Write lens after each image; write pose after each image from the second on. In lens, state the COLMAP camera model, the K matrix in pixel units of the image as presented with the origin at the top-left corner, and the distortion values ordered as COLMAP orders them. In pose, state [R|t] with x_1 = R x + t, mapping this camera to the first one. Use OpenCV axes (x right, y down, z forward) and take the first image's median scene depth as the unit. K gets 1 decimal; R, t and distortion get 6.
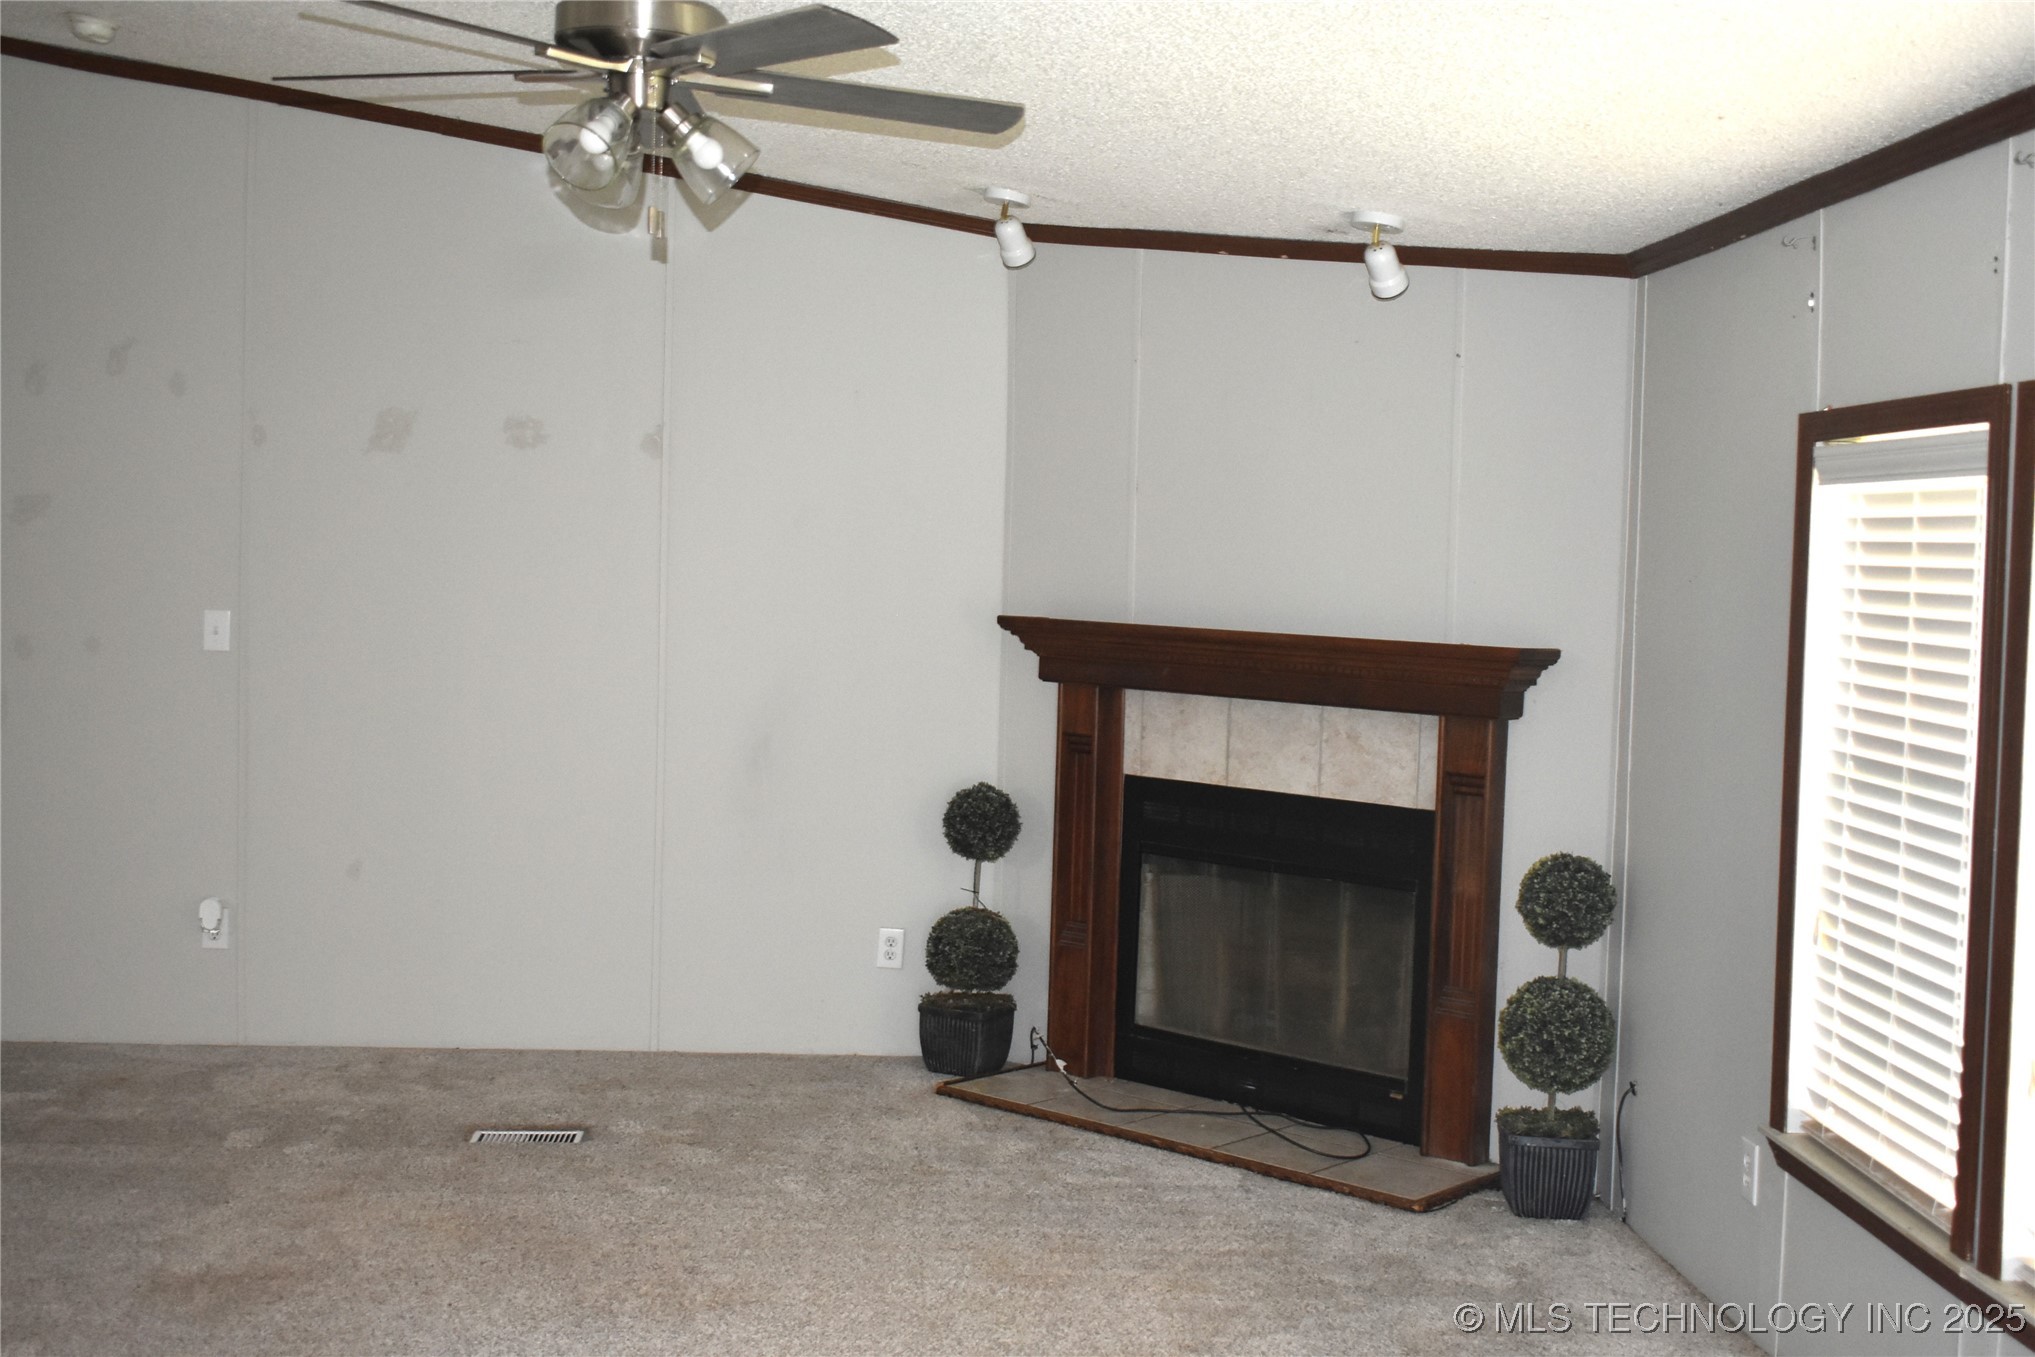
lens RADIAL K [[2318.8, 0, 1016.6], [0, 2318.8, 661.2], [0, 0, 1]] dist [-0.027520, 0.000000]
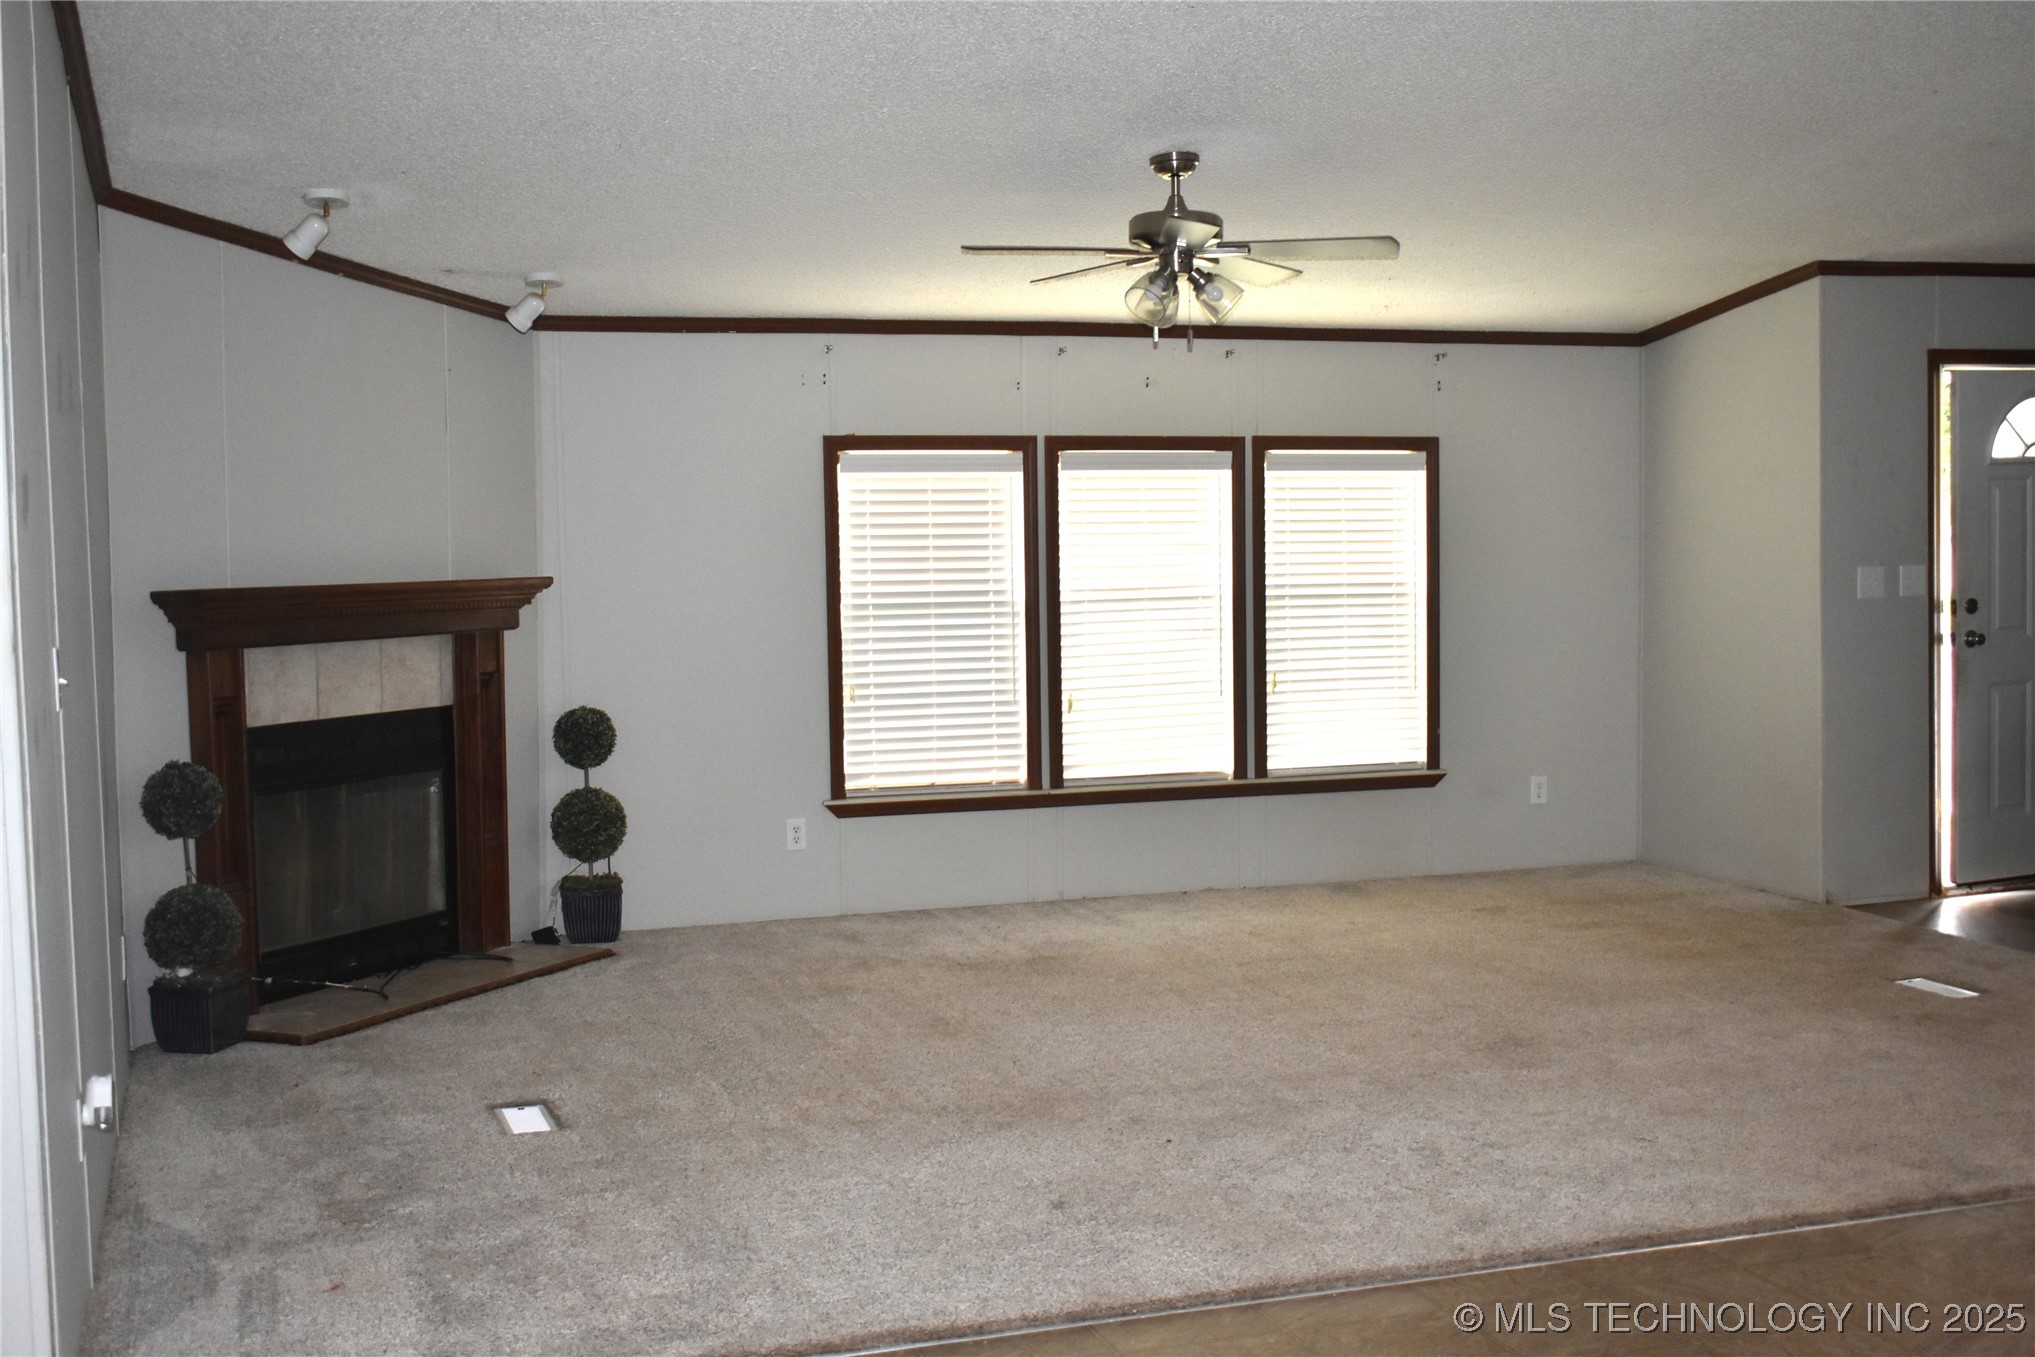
lens RADIAL K [[2318.8, 0, 1019.1], [0, 2318.8, 669.9], [0, 0, 1]] dist [-0.027520, 0.000000]
pose [[-0.297914, -0.086242, 0.950689, -1.179118], [0.048139, 0.993286, 0.105191, -0.080841], [-0.953378, 0.077103, -0.291762, 1.049332]]
